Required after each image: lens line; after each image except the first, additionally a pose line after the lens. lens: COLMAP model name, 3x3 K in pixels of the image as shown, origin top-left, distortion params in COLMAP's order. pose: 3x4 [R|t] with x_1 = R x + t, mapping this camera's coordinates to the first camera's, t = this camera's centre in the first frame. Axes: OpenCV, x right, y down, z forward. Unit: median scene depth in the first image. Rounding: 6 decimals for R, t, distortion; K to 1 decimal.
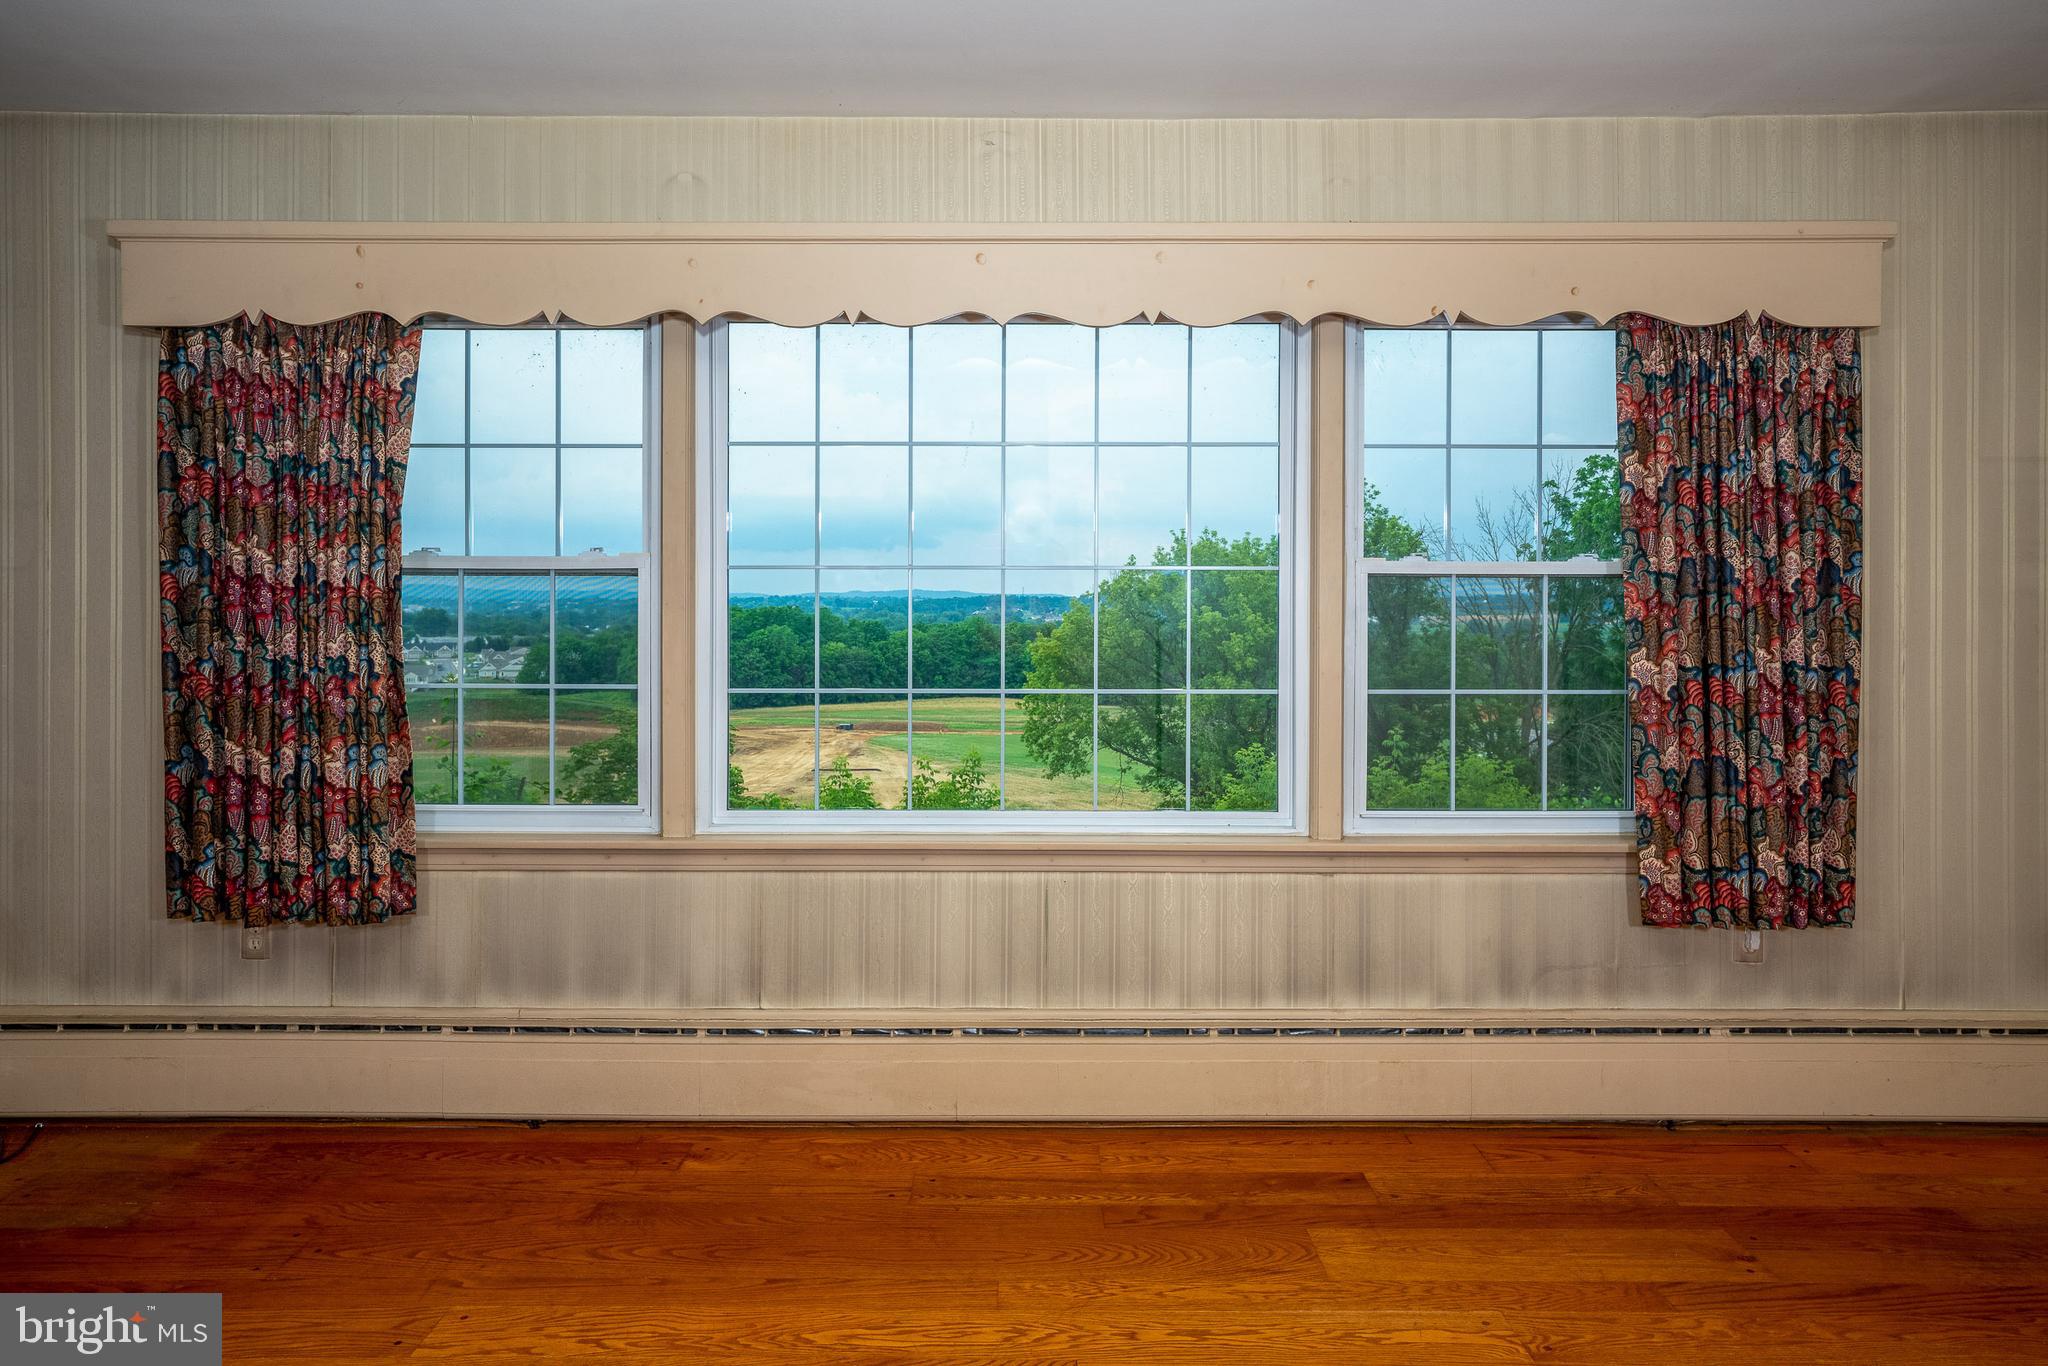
lens RADIAL K [[1275.6, 0, 1023.0], [0, 1275.6, 650.9], [0, 0, 1]] dist [0.000520, 0.000071]
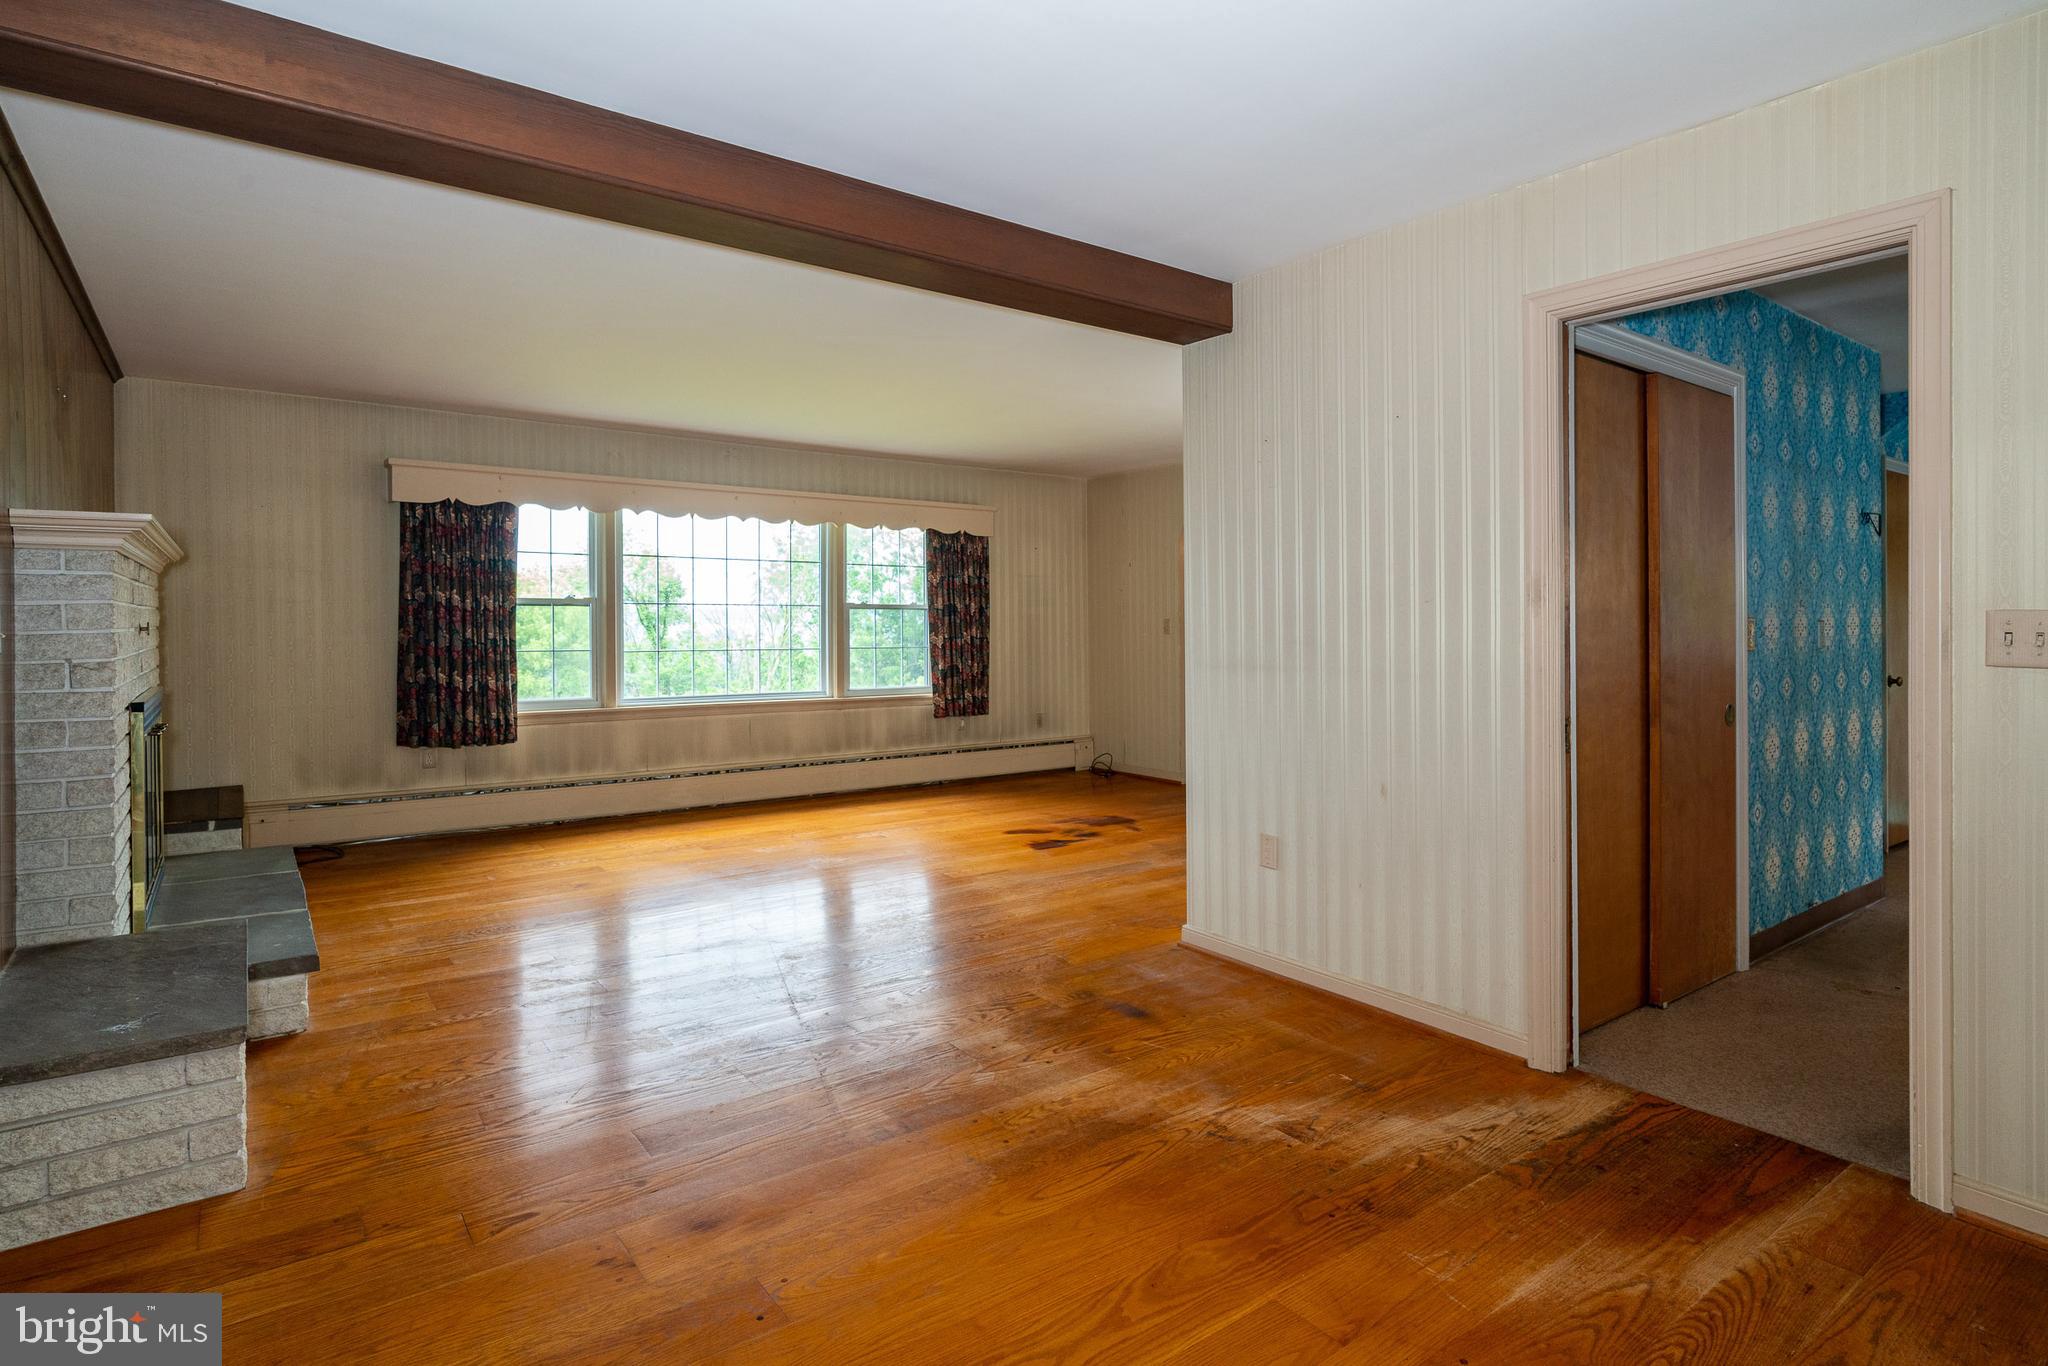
lens RADIAL K [[1061.3, 0, 1020.8], [0, 1061.3, 622.8], [0, 0, 1]] dist [-0.002184, 0.000719]
pose [[0.803997, -0.000937, 0.594632, -0.934699], [0.009097, 0.999901, -0.010724, 0.004763], [-0.594563, 0.014031, 0.803926, -1.290361]]
